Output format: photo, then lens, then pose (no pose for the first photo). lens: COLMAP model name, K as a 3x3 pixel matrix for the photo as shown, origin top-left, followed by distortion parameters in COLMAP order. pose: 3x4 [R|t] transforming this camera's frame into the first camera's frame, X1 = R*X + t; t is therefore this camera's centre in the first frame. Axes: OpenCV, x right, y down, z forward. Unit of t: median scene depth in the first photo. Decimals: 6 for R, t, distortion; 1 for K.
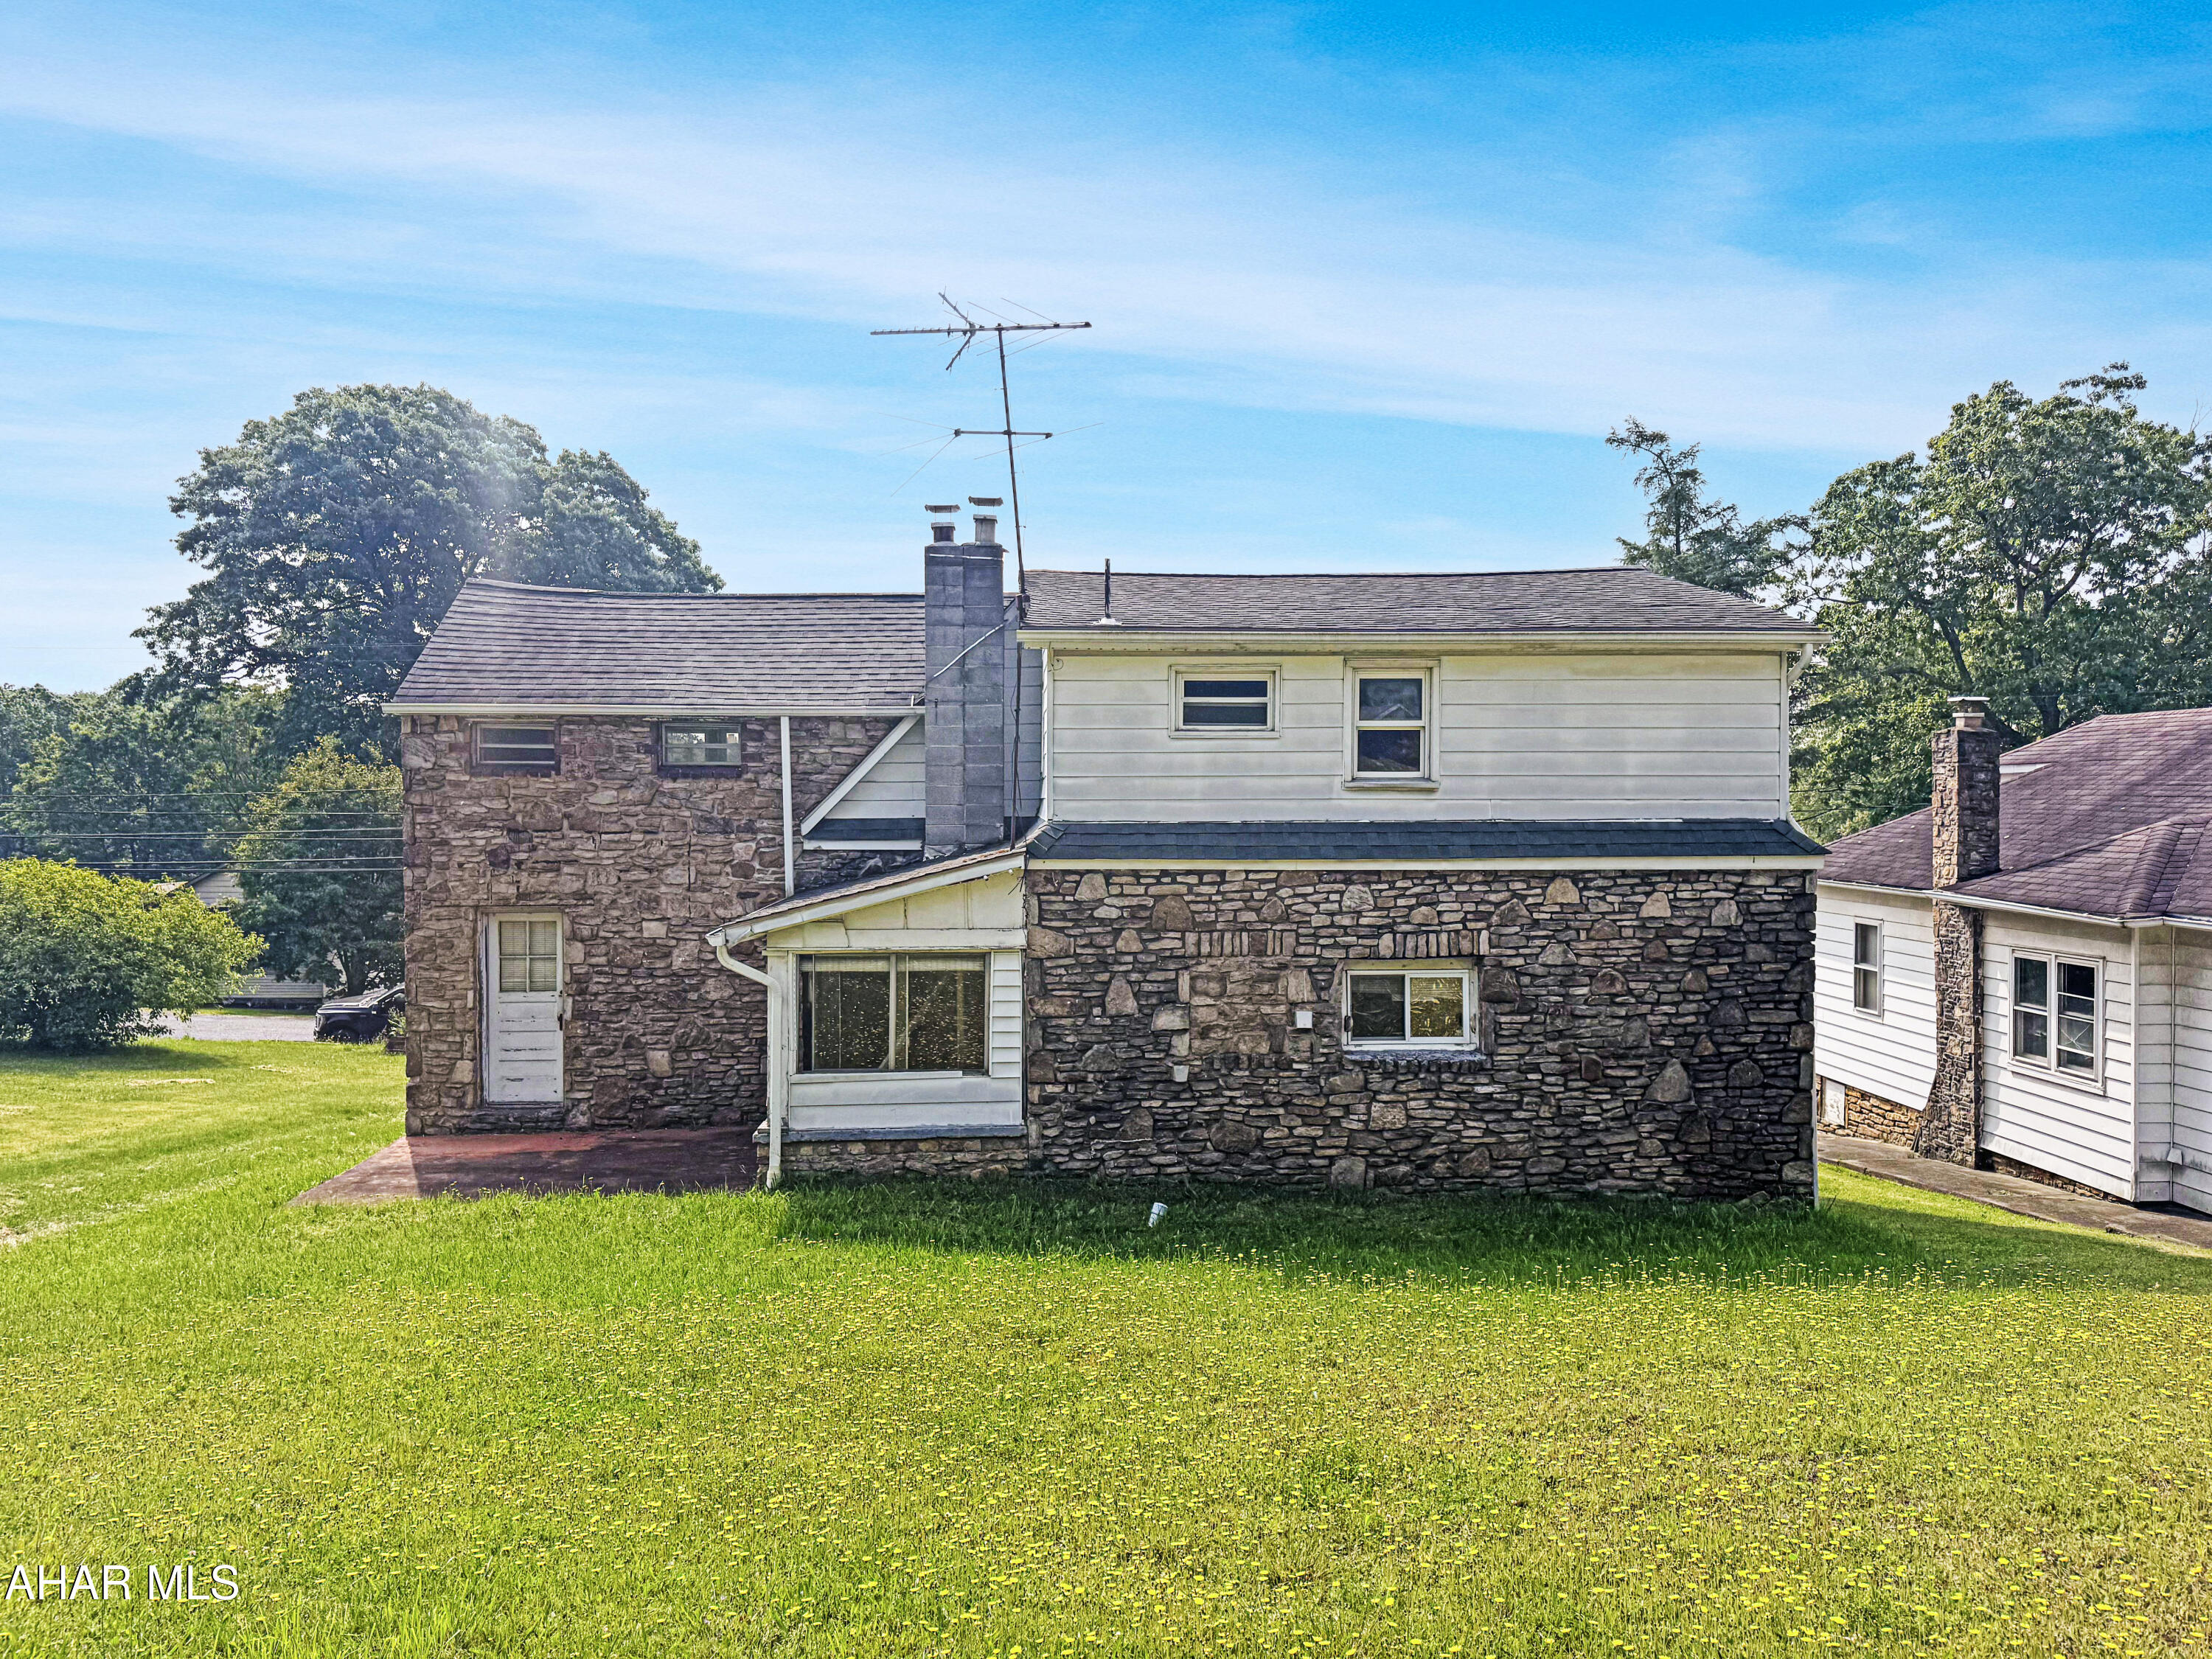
lens RADIAL K [[1594.8, 0, 1112.4], [0, 1594.8, 751.6], [0, 0, 1]] dist [0.077687, -0.008403]
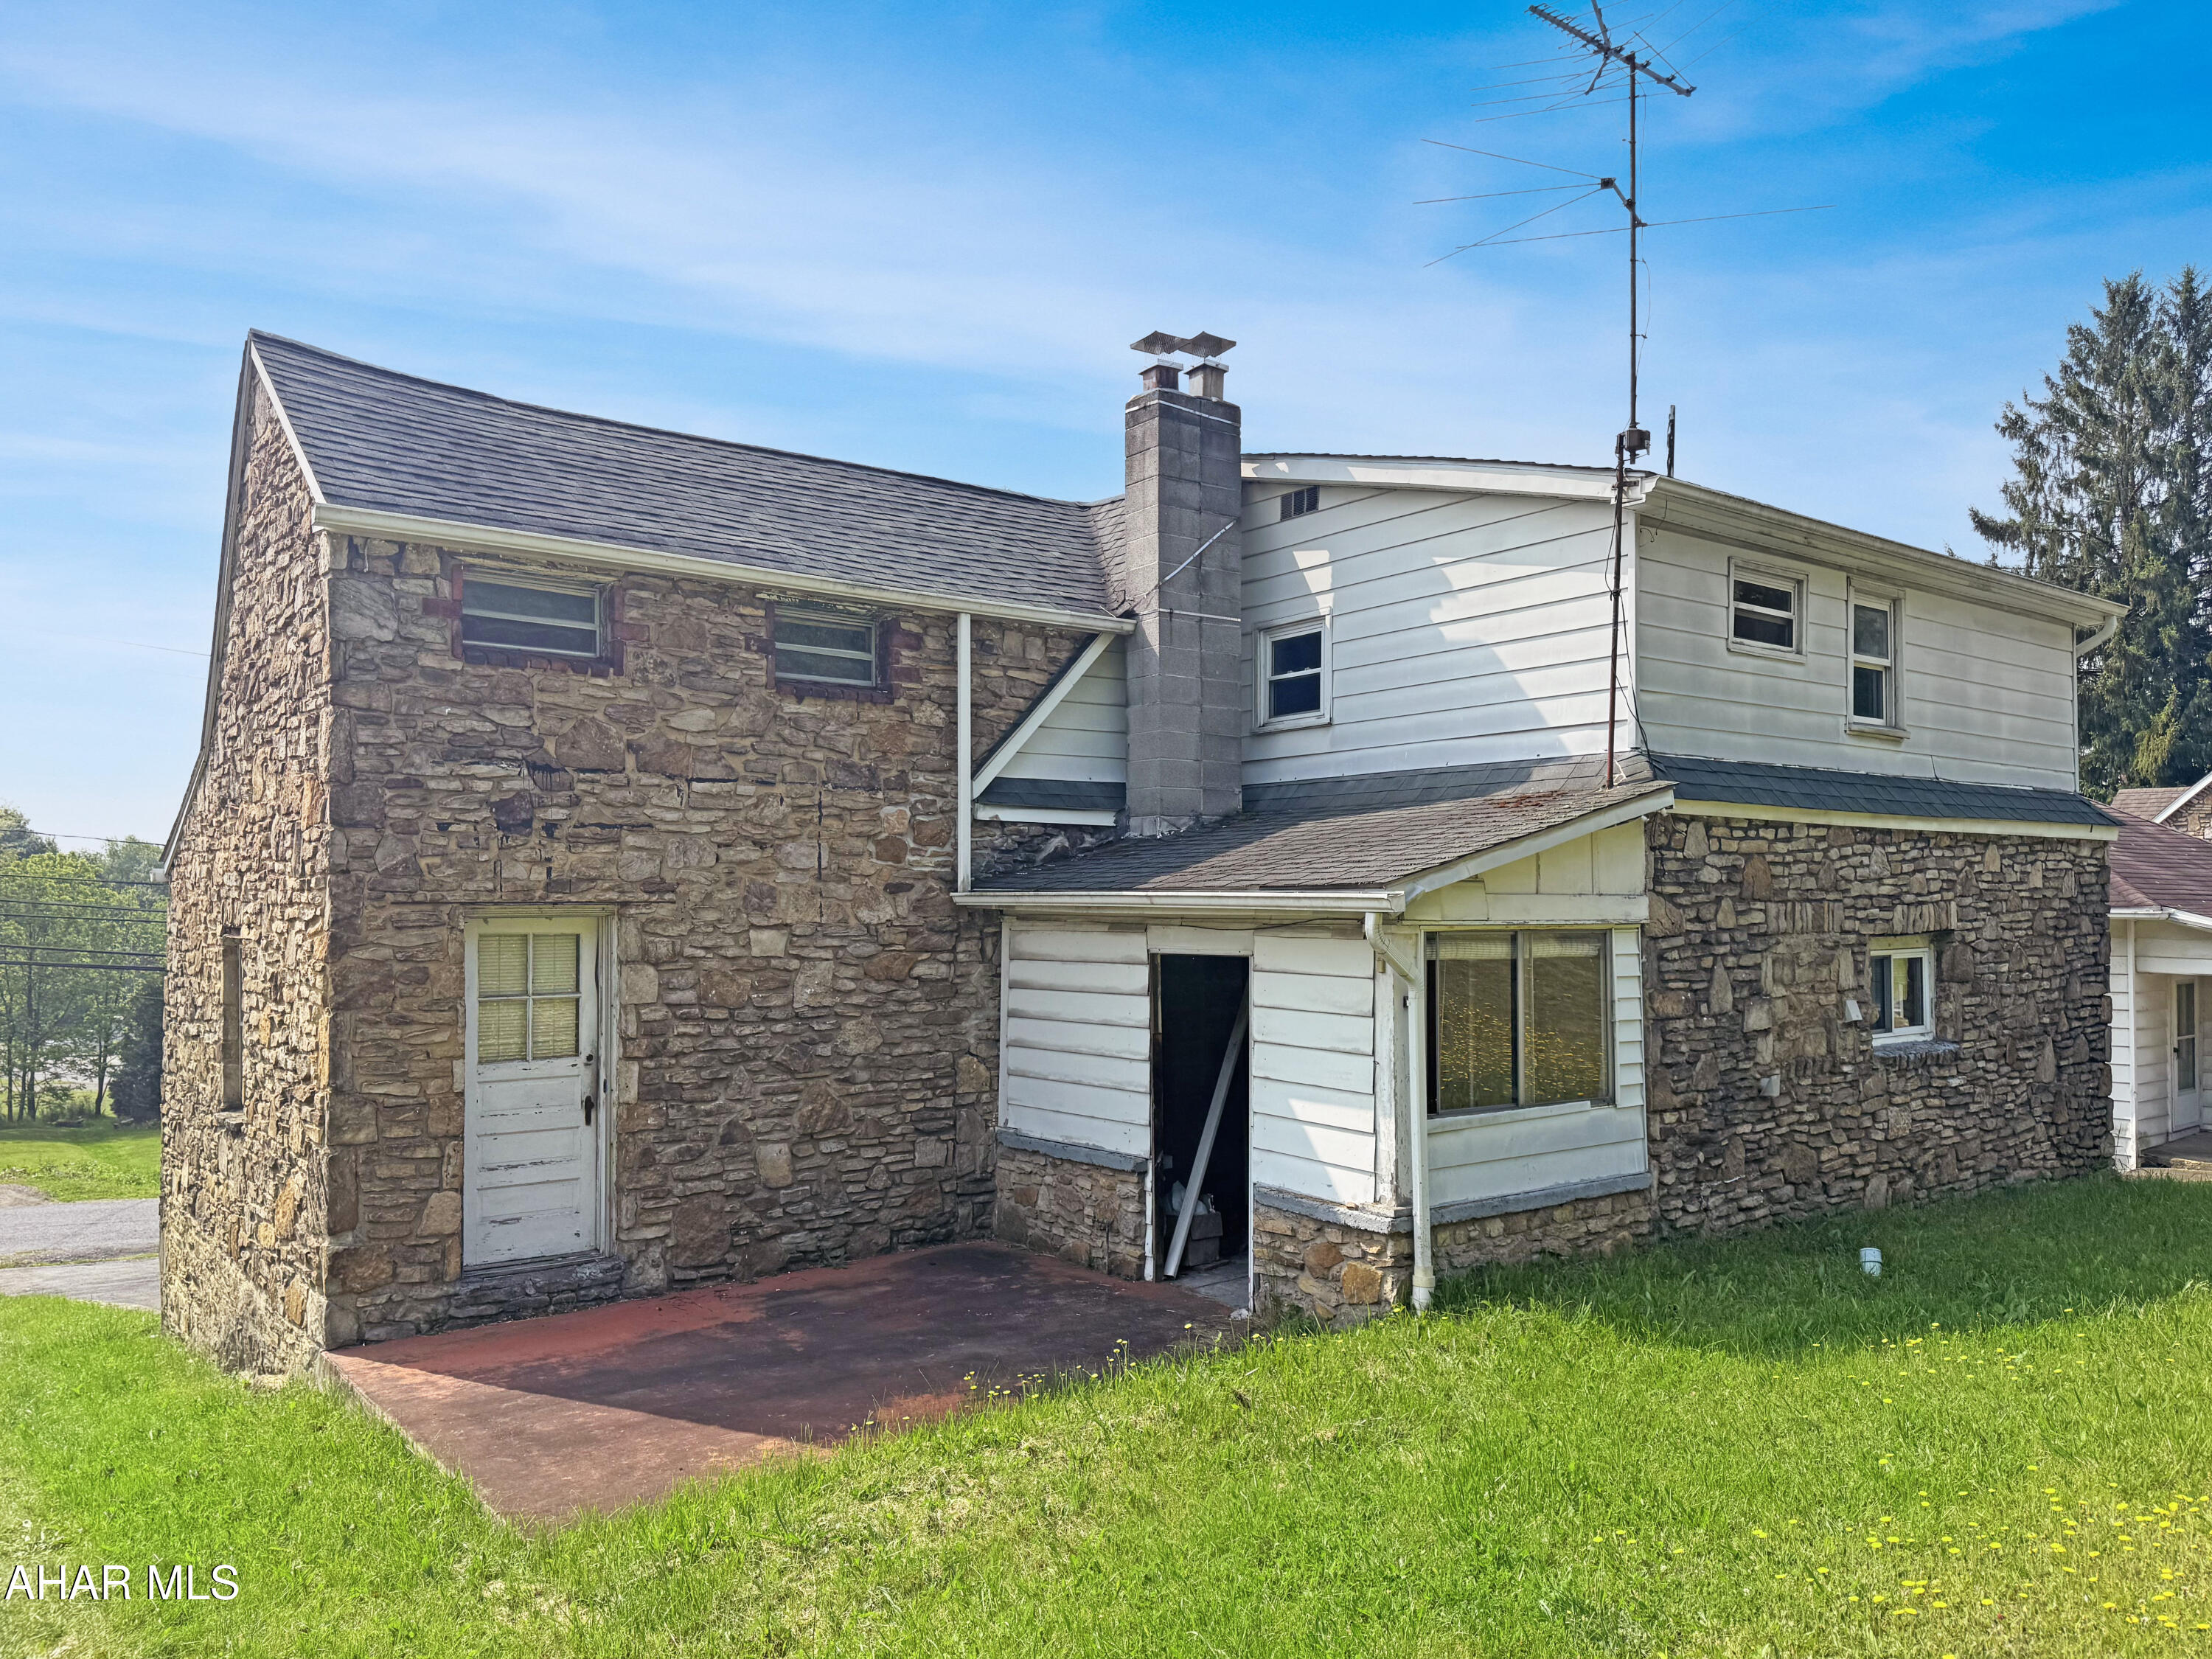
lens RADIAL K [[1594.8, 0, 1100.4], [0, 1594.8, 828.5], [0, 0, 1]] dist [0.077687, -0.008403]
pose [[0.822543, 0.025519, 0.568129, -0.528823], [-0.013454, 0.999586, -0.025419, 0.081613], [-0.568543, 0.013265, 0.822547, 0.435187]]
